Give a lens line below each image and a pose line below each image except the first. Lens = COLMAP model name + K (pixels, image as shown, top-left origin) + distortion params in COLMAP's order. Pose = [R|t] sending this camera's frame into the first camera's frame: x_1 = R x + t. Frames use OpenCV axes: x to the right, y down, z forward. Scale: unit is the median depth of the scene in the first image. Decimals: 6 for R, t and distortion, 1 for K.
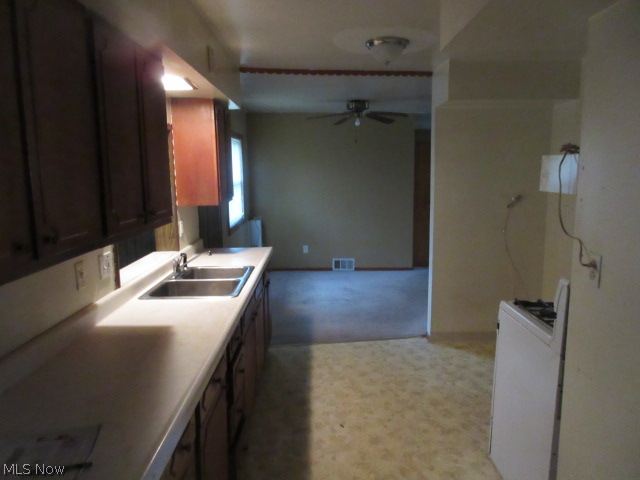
lens RADIAL K [[466.9, 0, 320.2], [0, 466.9, 240.5], [0, 0, 1]] dist [0.006971, -0.002683]
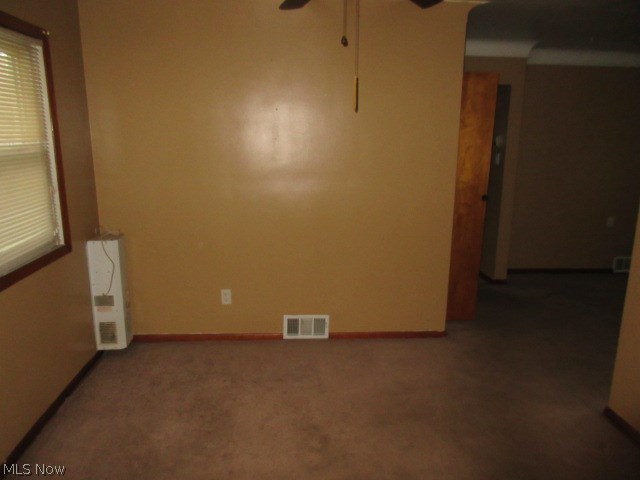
lens RADIAL K [[466.9, 0, 320.1], [0, 466.9, 240.0], [0, 0, 1]] dist [0.006971, -0.002683]
pose [[0.996843, 0.006594, 0.079130, 0.025763], [-0.011774, 0.997804, 0.065175, -0.070548], [-0.078526, -0.065901, 0.994731, 0.525589]]
